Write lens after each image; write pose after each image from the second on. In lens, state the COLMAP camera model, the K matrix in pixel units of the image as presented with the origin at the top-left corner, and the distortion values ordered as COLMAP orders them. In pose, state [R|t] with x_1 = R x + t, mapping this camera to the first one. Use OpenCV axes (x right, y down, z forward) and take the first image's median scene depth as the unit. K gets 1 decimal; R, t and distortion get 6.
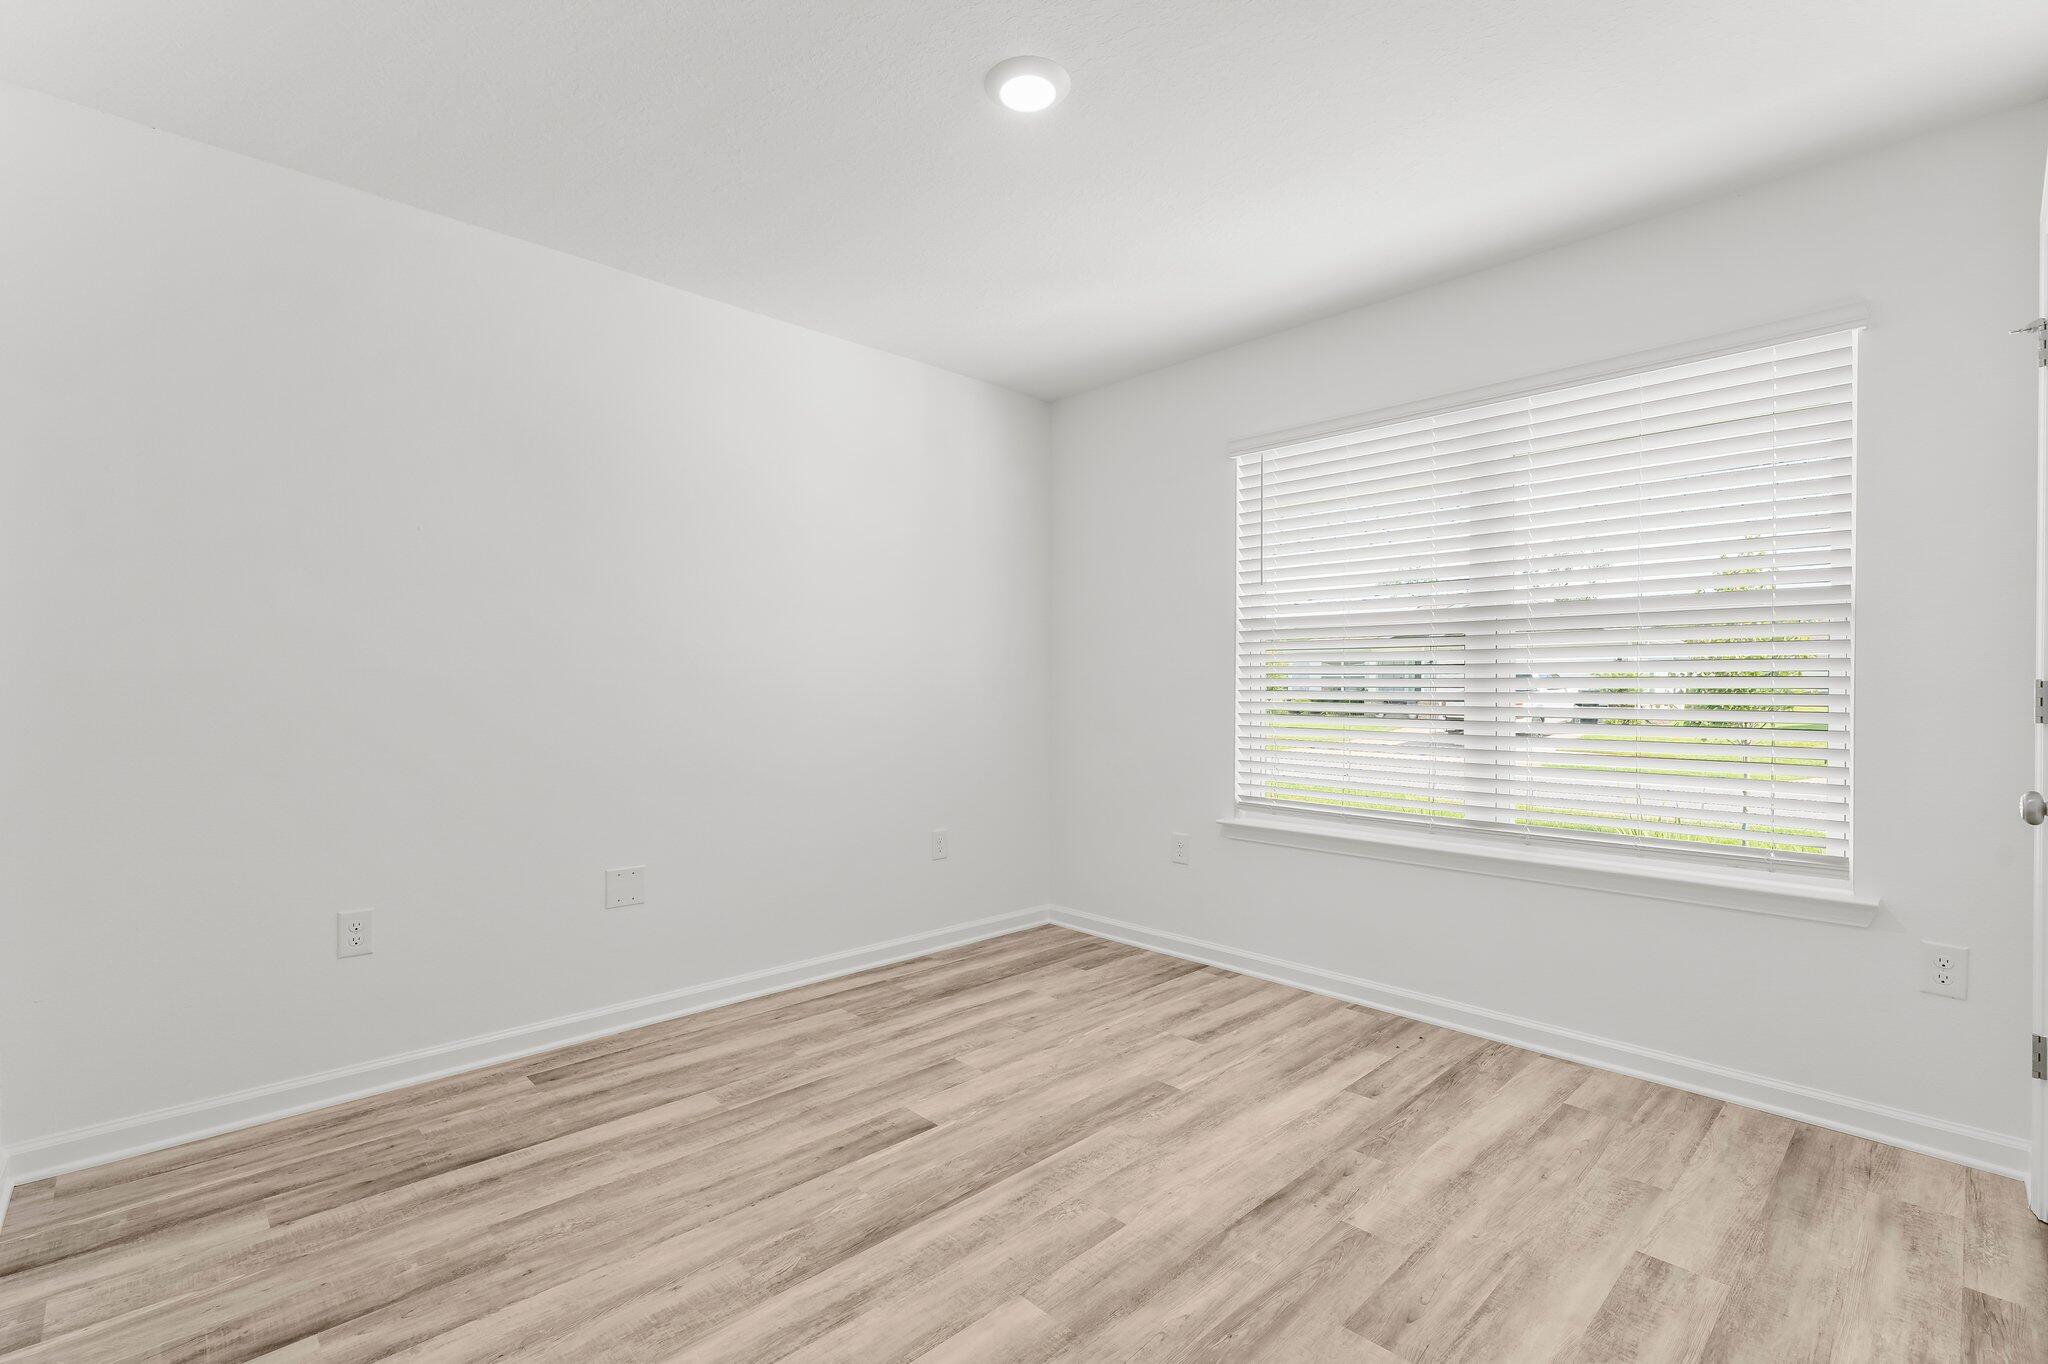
lens RADIAL K [[922.9, 0, 1024.0], [0, 922.9, 682.0], [0, 0, 1]] dist [0.000110, -0.000080]
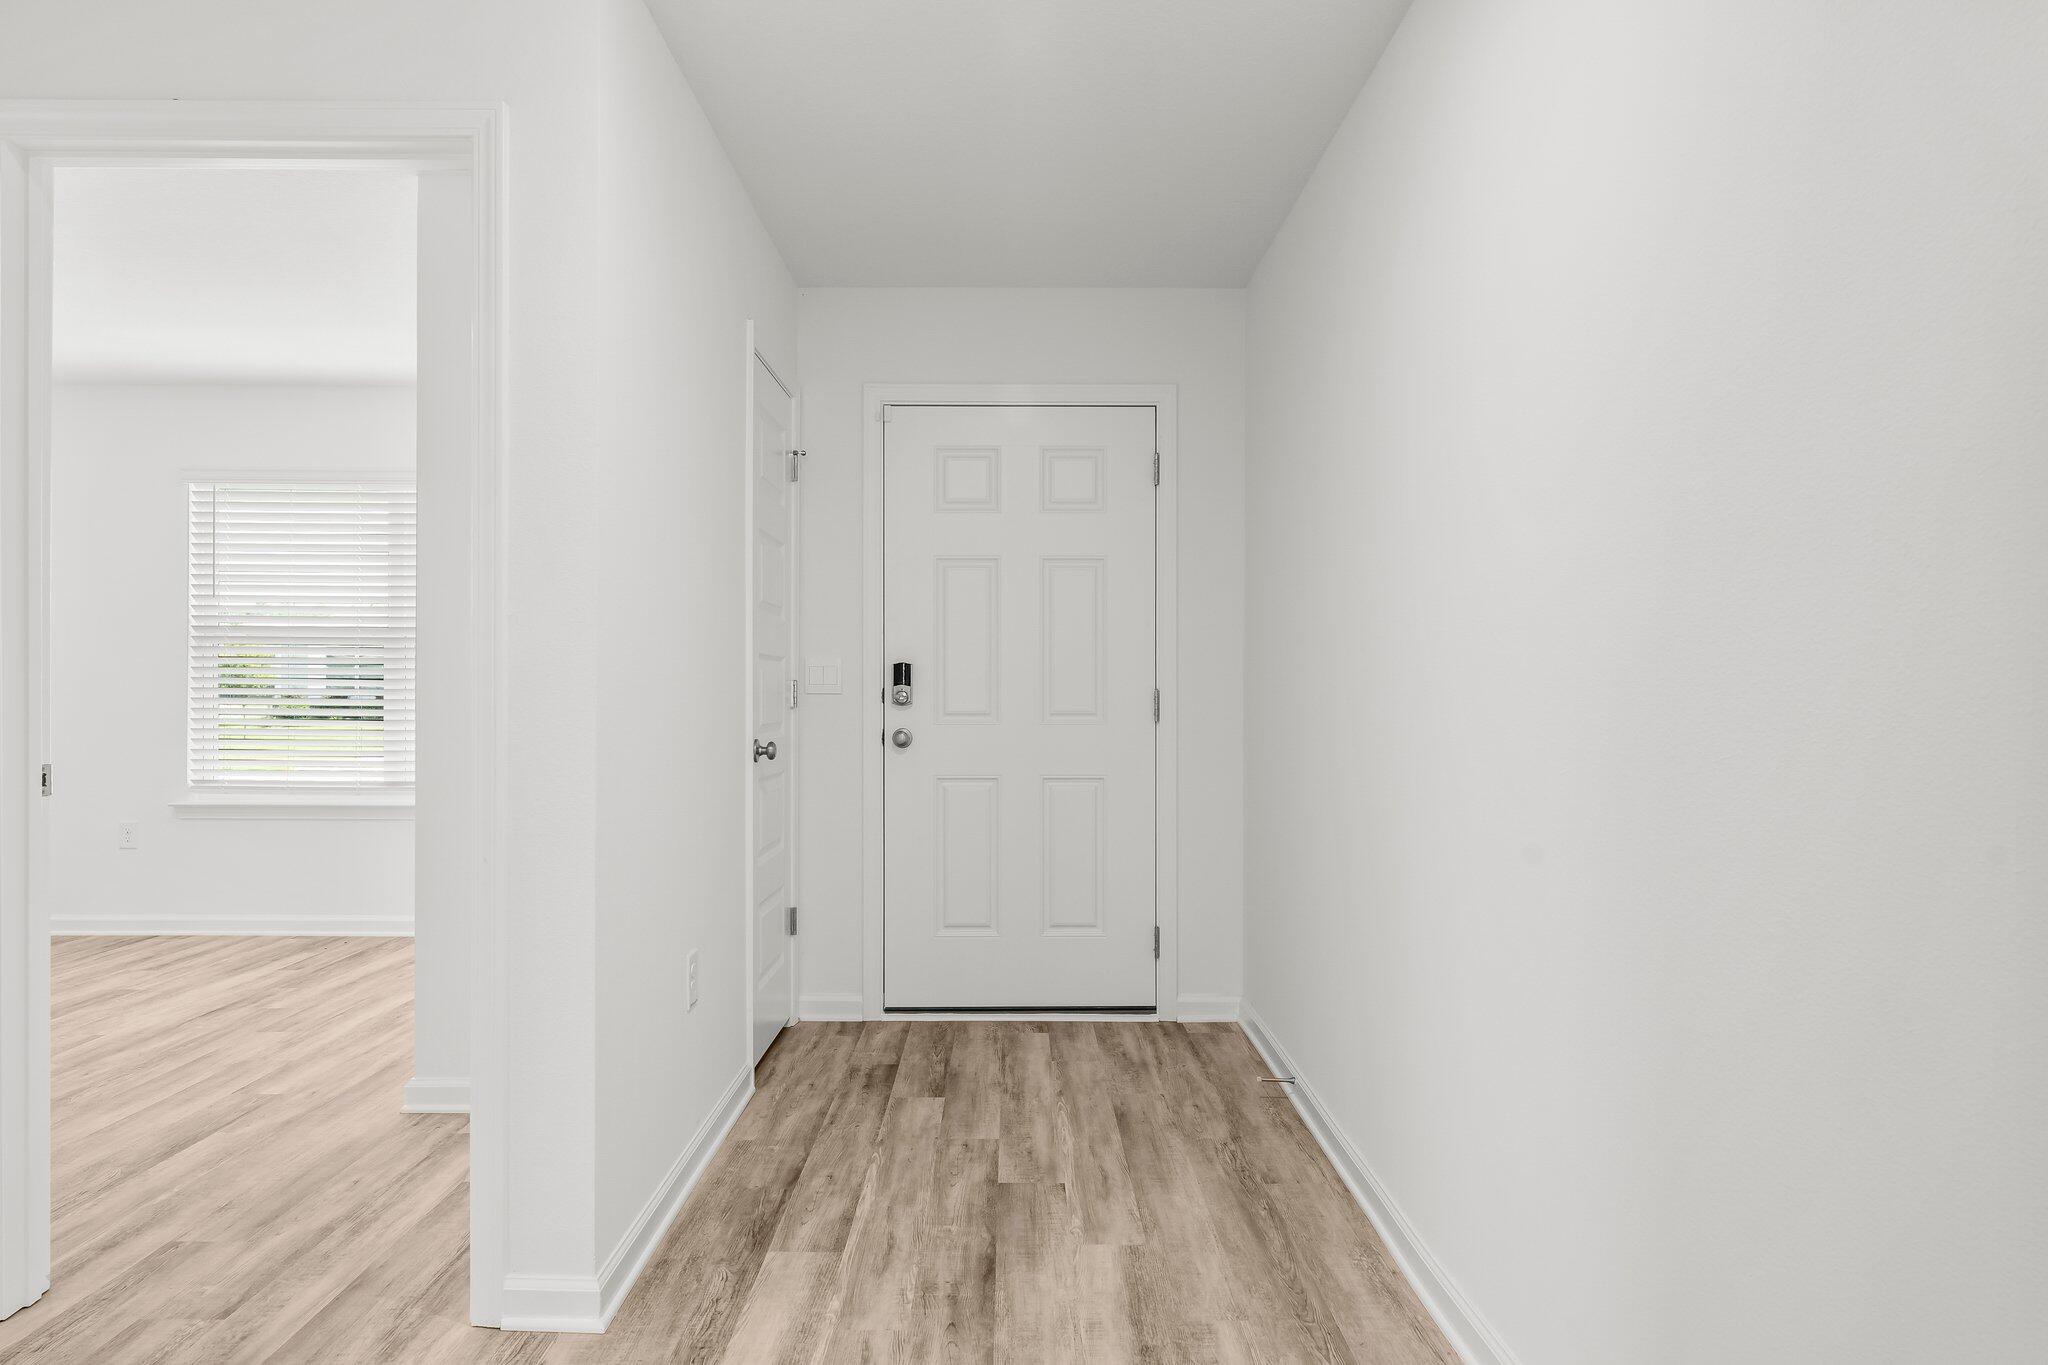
lens RADIAL K [[1249.9, 0, 1024.0], [0, 1249.9, 682.5], [0, 0, 1]] dist [-0.000436, -0.002007]
pose [[0.685580, 0.000114, 0.727997, -0.191688], [-0.000861, 0.999999, 0.000655, -0.001149], [-0.727997, -0.001076, 0.685580, -0.834529]]
